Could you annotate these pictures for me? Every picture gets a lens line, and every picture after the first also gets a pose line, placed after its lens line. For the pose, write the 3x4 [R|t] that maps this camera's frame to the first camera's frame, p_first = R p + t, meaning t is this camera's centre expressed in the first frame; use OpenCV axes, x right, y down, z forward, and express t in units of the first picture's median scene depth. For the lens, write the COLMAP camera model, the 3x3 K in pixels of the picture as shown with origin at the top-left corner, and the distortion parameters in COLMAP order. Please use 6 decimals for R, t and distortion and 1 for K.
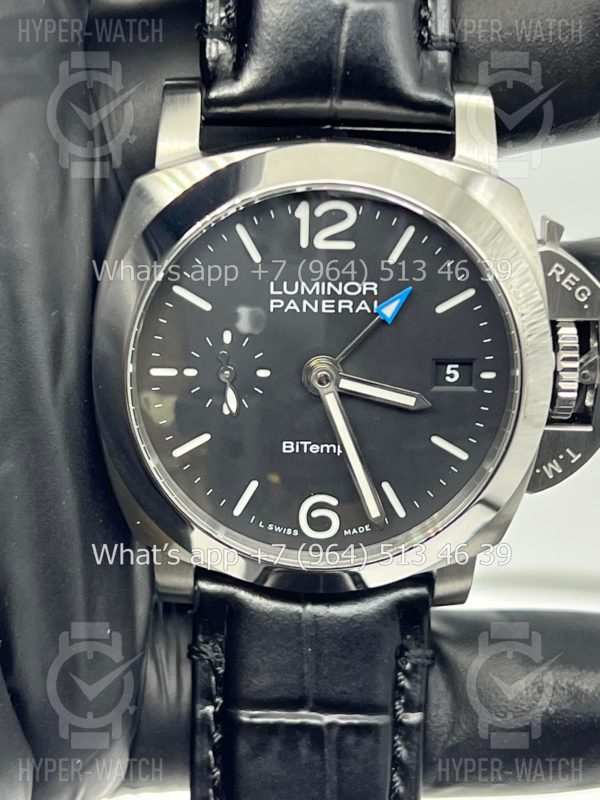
lens RADIAL K [[1910.1, 0, 297.1], [0, 1910.1, 393.4], [0, 0, 1]] dist [0.238499, 0.000000]
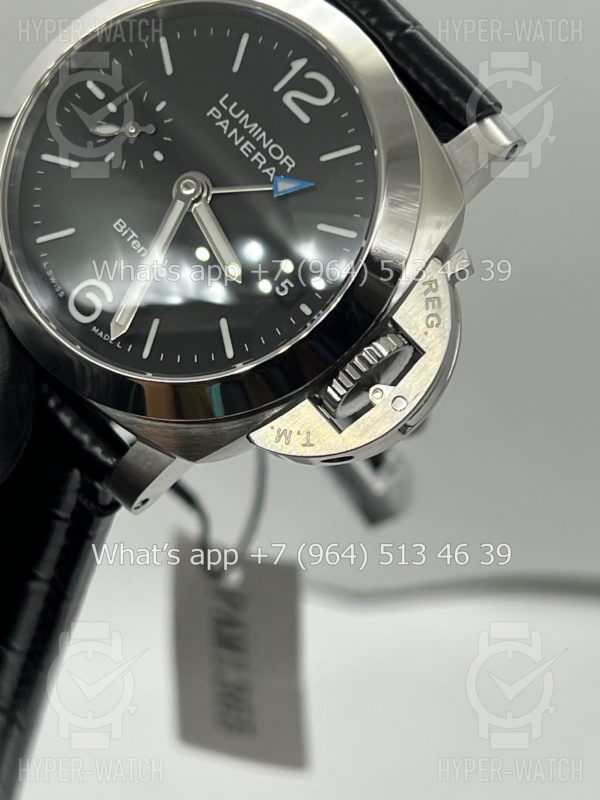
lens RADIAL K [[1910.1, 0, 300.6], [0, 1910.1, 399.7], [0, 0, 1]] dist [0.238499, 0.000000]
pose [[0.662257, 0.680434, -0.313727, 0.435235], [-0.745264, 0.641463, -0.181951, 0.199036], [0.077439, 0.354308, 0.931917, 0.109148]]
